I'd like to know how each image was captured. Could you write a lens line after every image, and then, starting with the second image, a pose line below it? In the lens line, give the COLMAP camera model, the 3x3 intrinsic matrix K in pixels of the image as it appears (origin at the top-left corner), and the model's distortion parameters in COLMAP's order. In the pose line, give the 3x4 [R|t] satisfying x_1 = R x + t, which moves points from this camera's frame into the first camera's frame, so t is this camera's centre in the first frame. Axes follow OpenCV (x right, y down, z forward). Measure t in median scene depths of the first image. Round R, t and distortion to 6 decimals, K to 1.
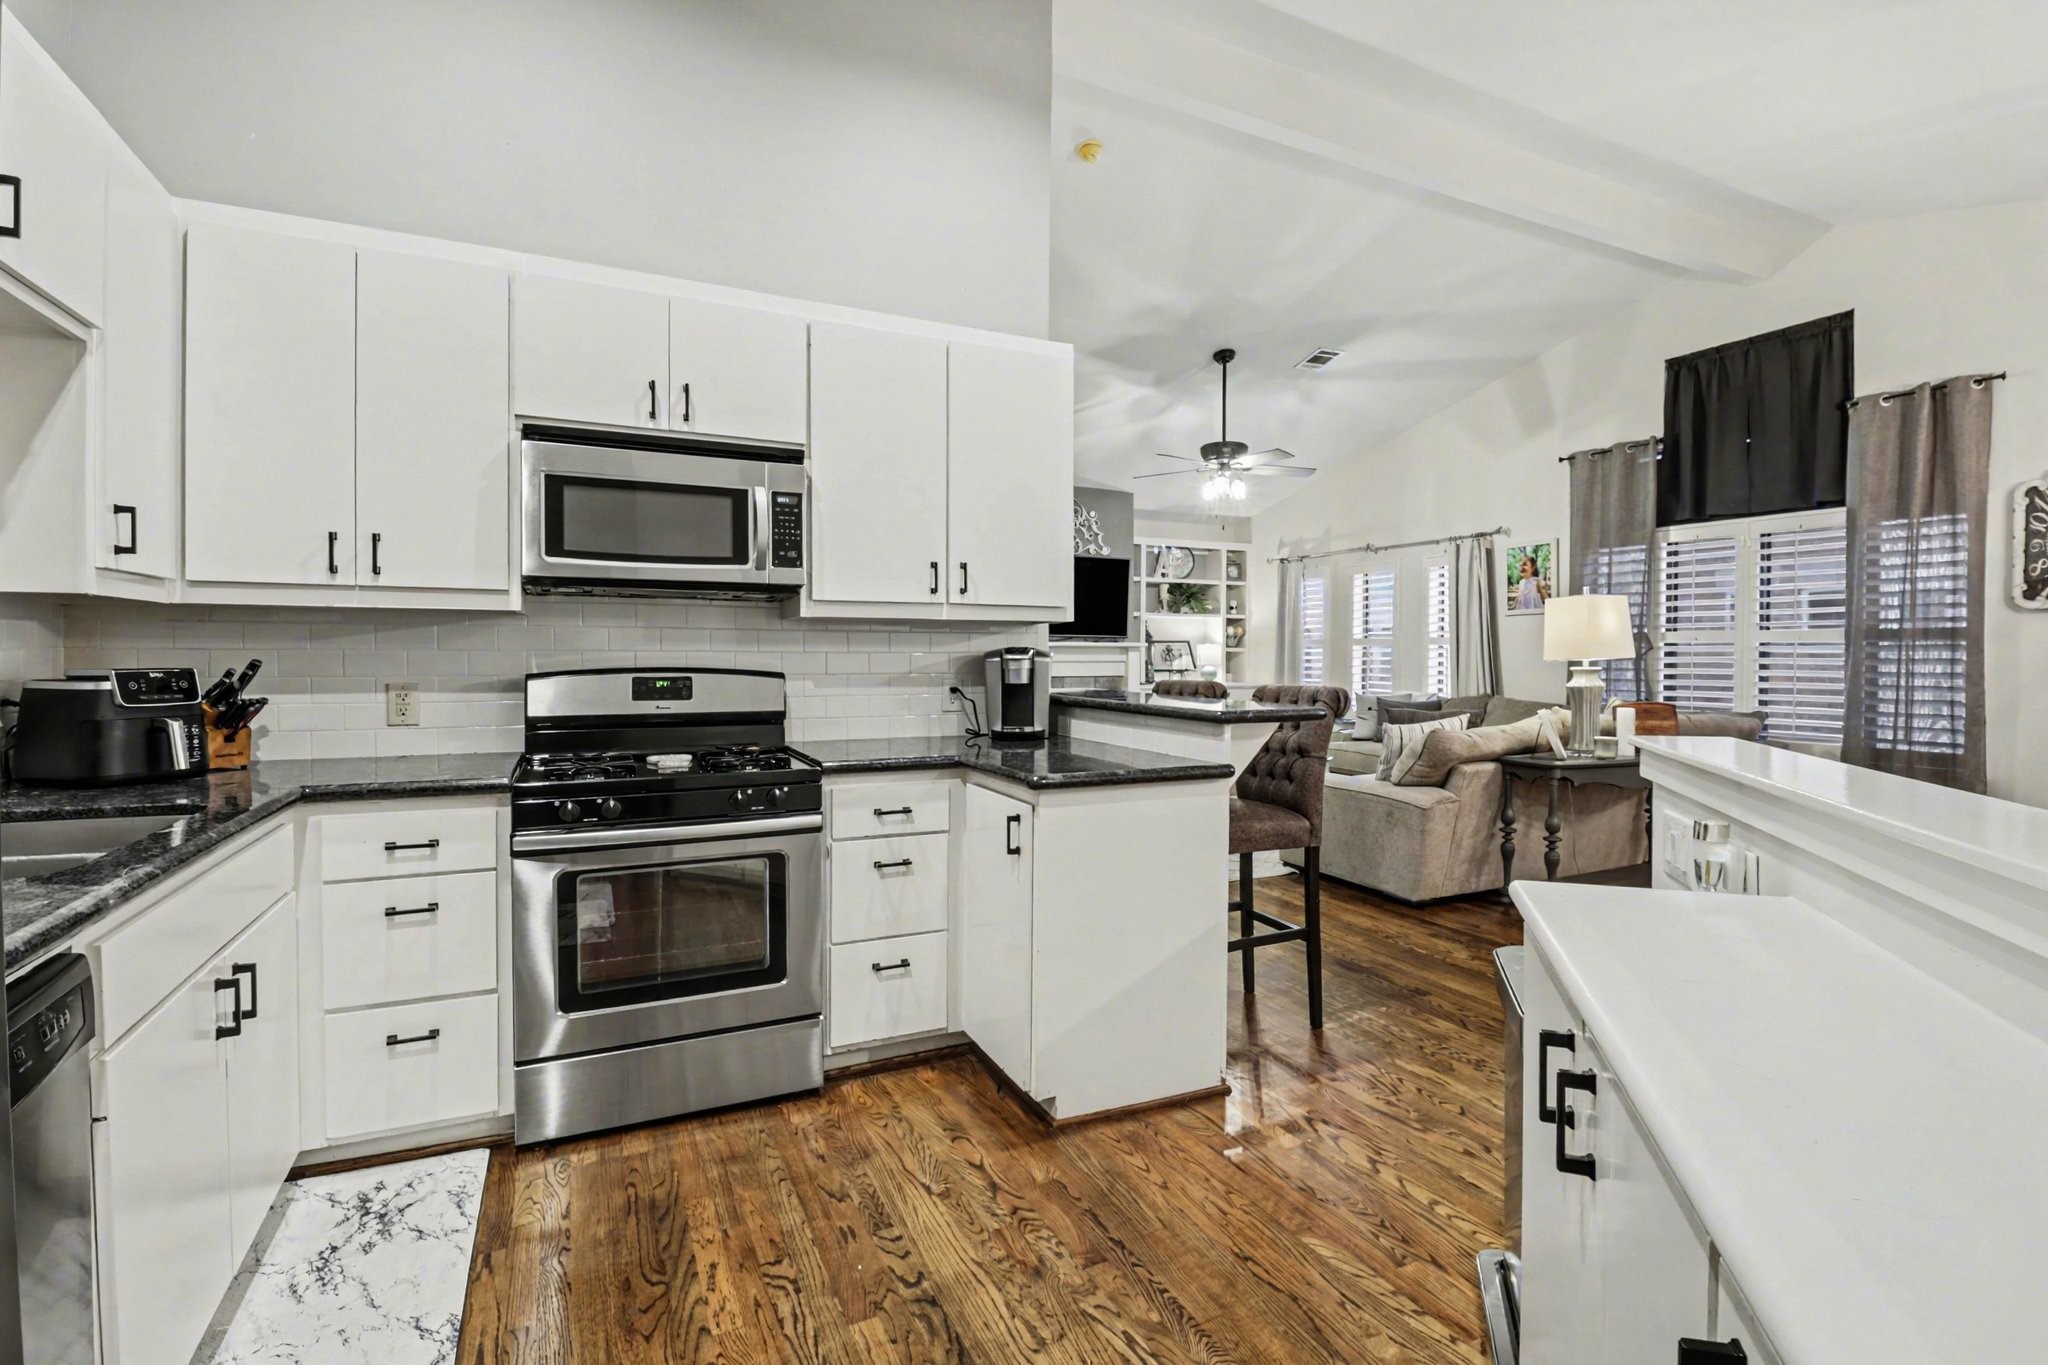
lens RADIAL K [[951.0, 0, 1050.6], [0, 951.0, 661.7], [0, 0, 1]] dist [0.003524, -0.013520]
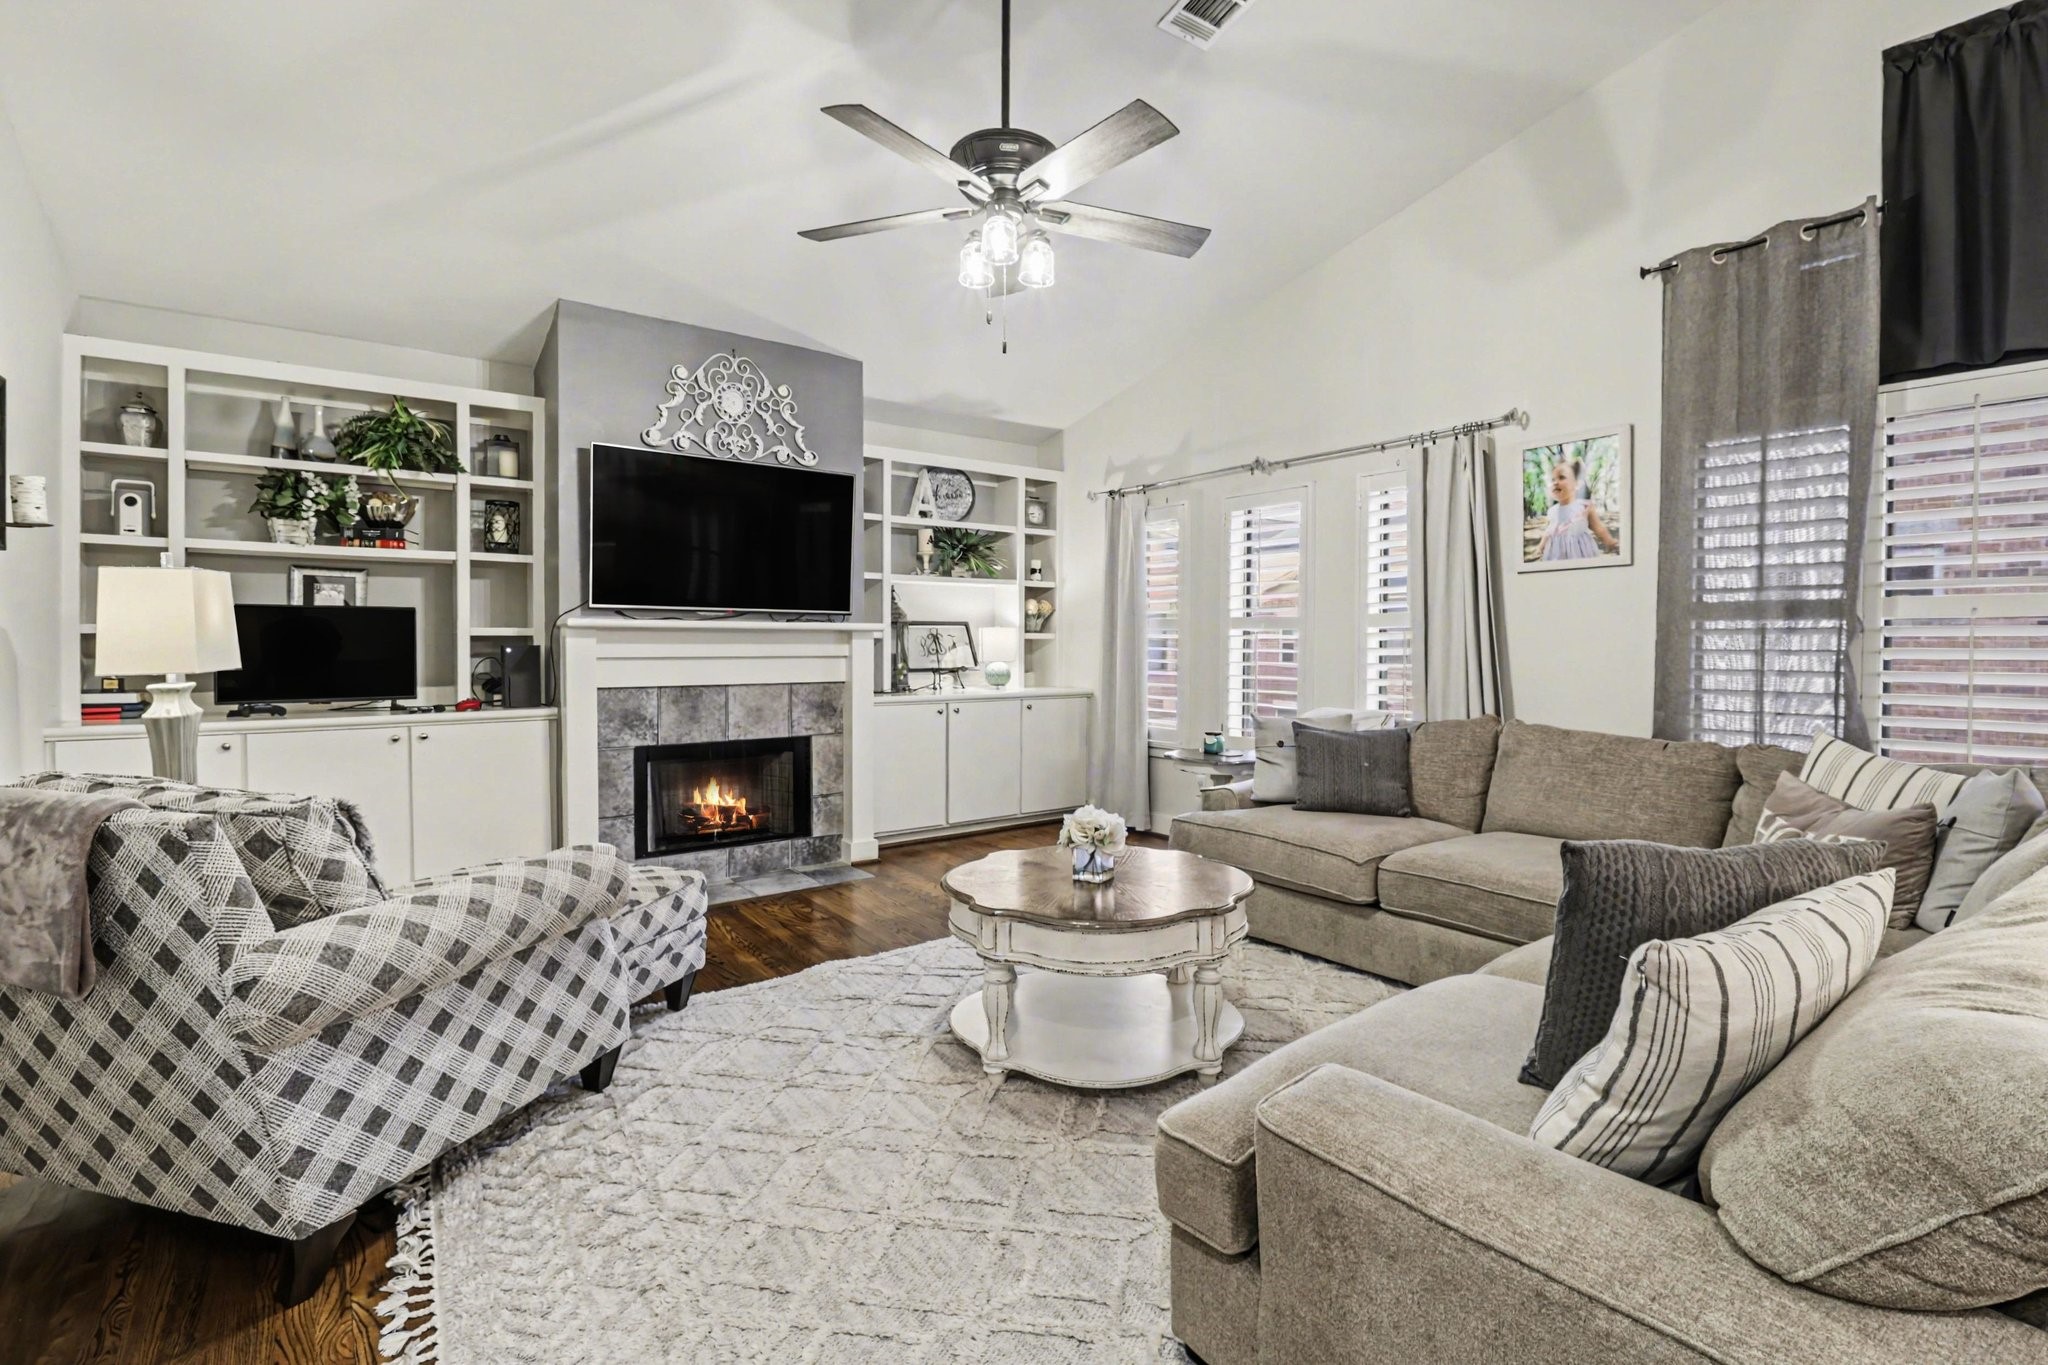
lens RADIAL K [[951.0, 0, 1050.6], [0, 951.0, 661.7], [0, 0, 1]] dist [0.003524, -0.013520]
pose [[0.980197, -0.005151, 0.197960, 0.086273], [0.002792, 0.999922, 0.012197, -0.003781], [-0.198007, -0.011403, 0.980134, 0.427542]]
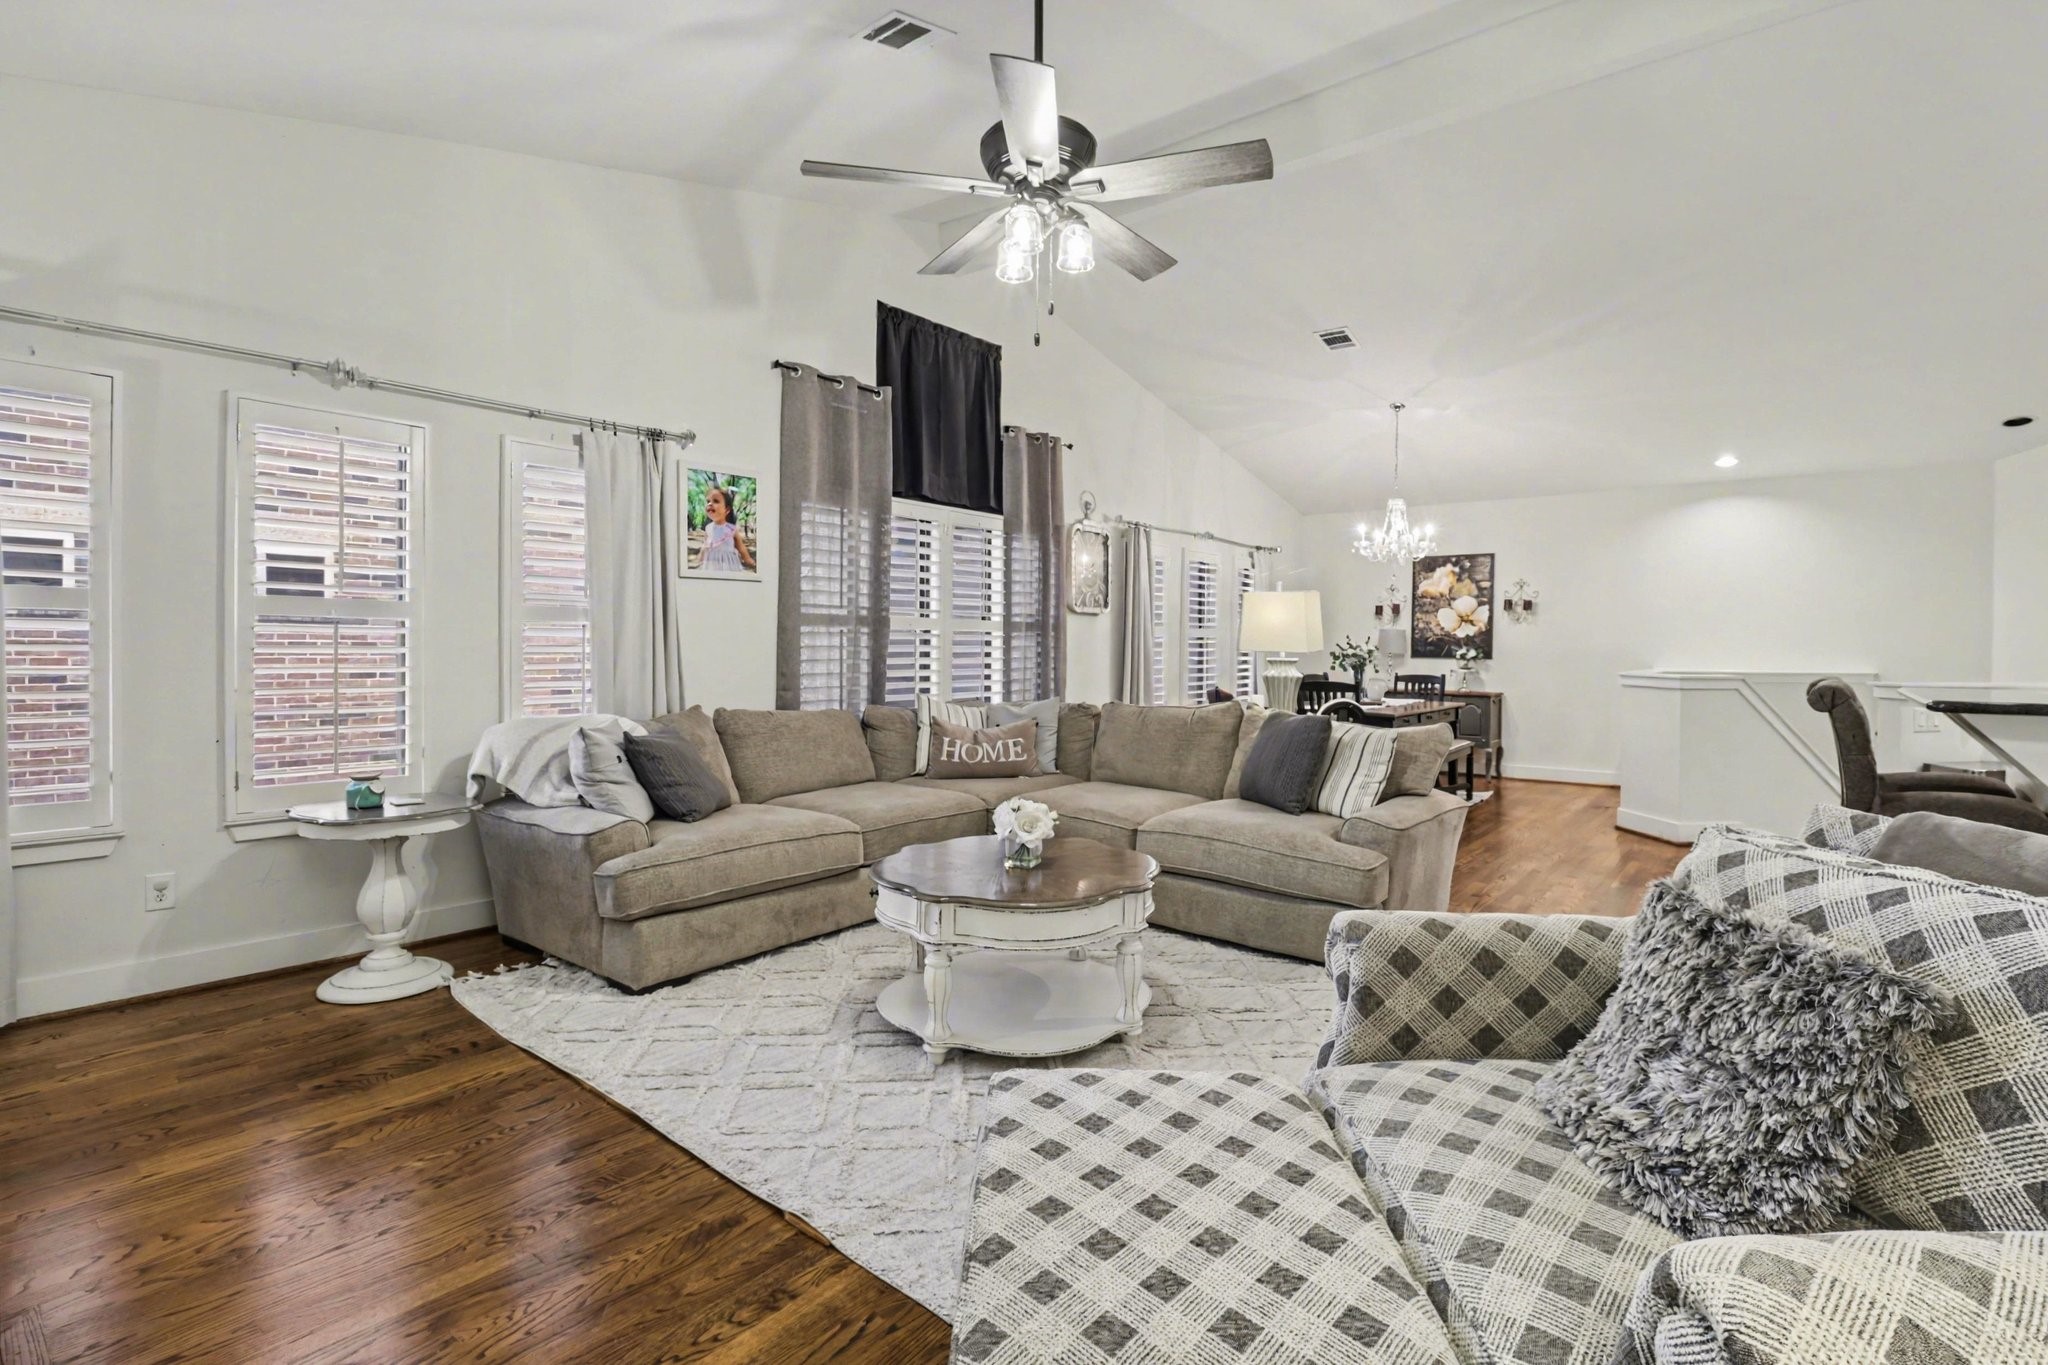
lens RADIAL K [[951.9, 0, 1050.0], [0, 951.9, 648.3], [0, 0, 1]] dist [-0.000873, -0.011026]
pose [[-0.404488, -0.007846, 0.914510, -0.147720], [-0.001534, 0.999968, 0.007901, -0.006585], [-0.914542, 0.001793, -0.404487, 0.857170]]
